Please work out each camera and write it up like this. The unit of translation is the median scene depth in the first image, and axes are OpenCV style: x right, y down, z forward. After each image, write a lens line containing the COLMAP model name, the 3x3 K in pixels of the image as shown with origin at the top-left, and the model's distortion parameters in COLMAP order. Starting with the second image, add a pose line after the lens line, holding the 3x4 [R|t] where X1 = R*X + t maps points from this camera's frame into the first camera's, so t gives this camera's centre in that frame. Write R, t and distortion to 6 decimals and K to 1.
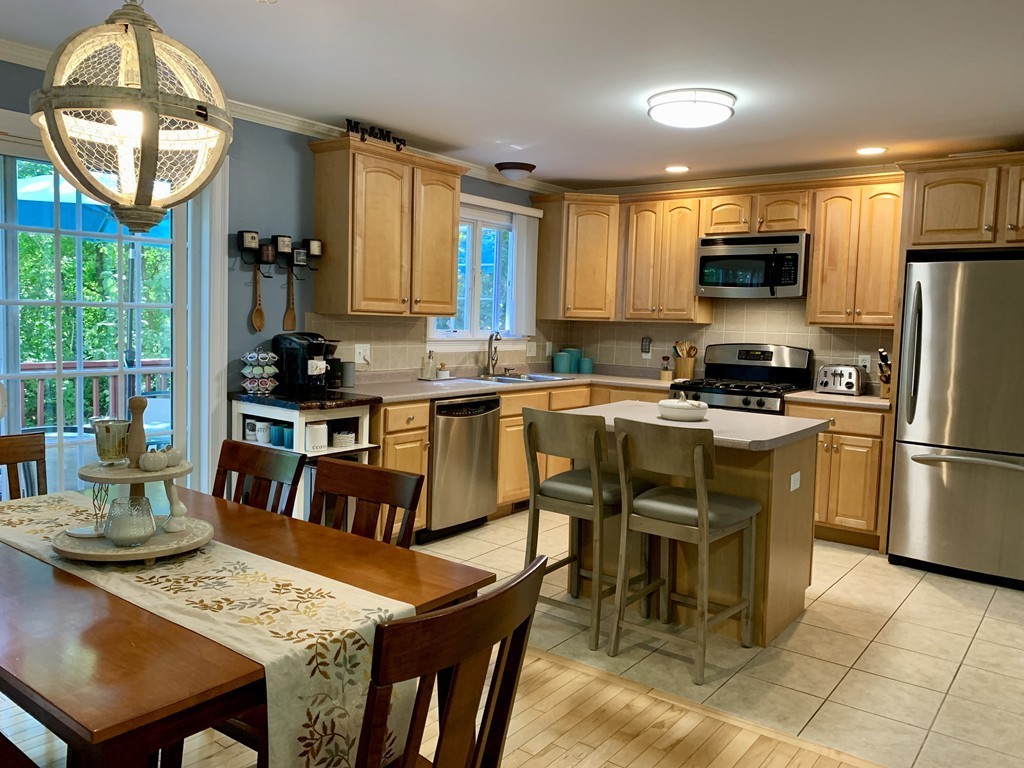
lens RADIAL K [[784.1, 0, 520.5], [0, 784.1, 373.4], [0, 0, 1]] dist [0.040985, -0.070116]
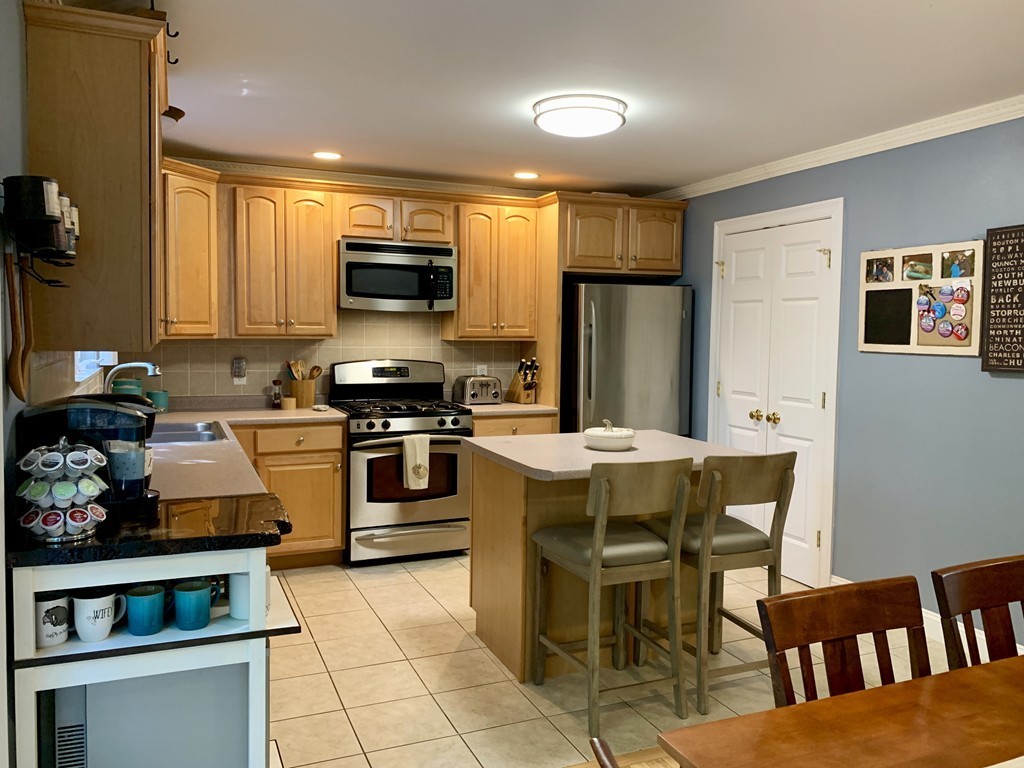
lens RADIAL K [[784.1, 0, 543.0], [0, 784.1, 376.3], [0, 0, 1]] dist [0.040985, -0.070116]
pose [[0.491689, -0.071714, 0.867813, -0.521496], [0.064273, 0.996873, 0.045963, -0.061463], [-0.868395, 0.033177, 0.494761, 0.488795]]
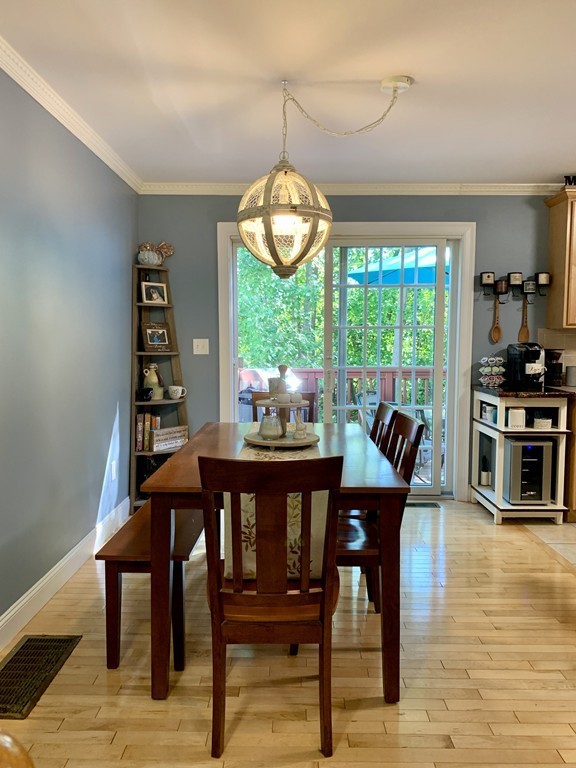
lens RADIAL K [[588.1, 0, 285.1], [0, 588.1, 382.2], [0, 0, 1]] dist [0.040985, -0.070116]
pose [[0.595482, 0.030428, -0.802792, 0.278324], [-0.042576, 0.999073, 0.006286, 0.025332], [0.802240, 0.030436, 0.596226, 0.064749]]
